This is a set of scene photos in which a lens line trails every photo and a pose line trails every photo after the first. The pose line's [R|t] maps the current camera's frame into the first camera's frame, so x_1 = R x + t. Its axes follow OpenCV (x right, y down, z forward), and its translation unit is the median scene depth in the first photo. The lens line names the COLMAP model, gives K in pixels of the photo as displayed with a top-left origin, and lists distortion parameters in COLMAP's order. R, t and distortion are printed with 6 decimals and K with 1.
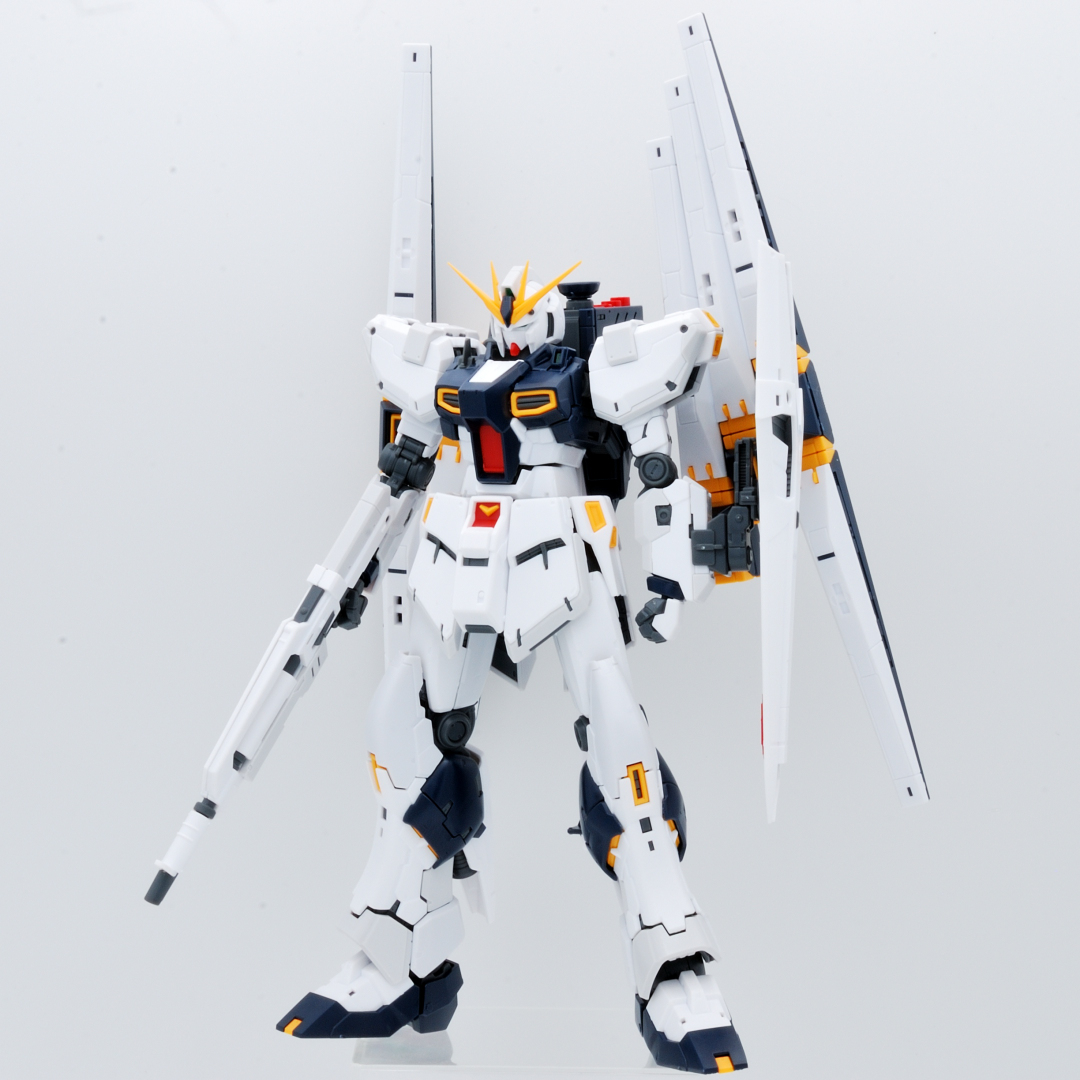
lens RADIAL K [[2579.1, 0, 540.0], [0, 2579.1, 540.0], [0, 0, 1]] dist [0.078682, 0.817330]
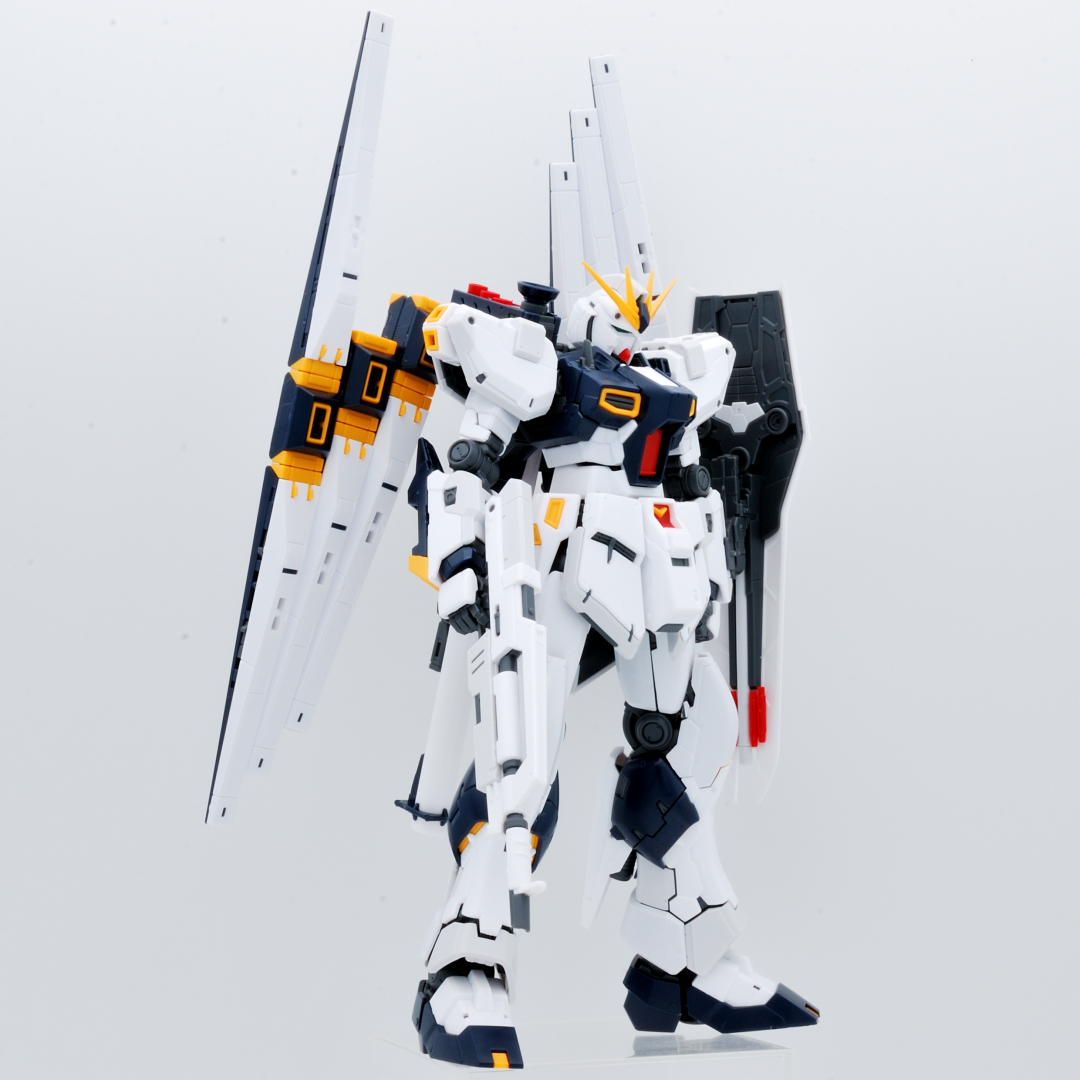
lens RADIAL K [[2579.1, 0, 540.0], [0, 2579.1, 540.0], [0, 0, 1]] dist [0.078682, 0.817330]
pose [[0.412603, 0.027276, 0.910502, -0.961512], [-0.000139, 0.999553, -0.029881, 0.029754], [-0.910911, 0.012202, 0.412423, 0.618751]]
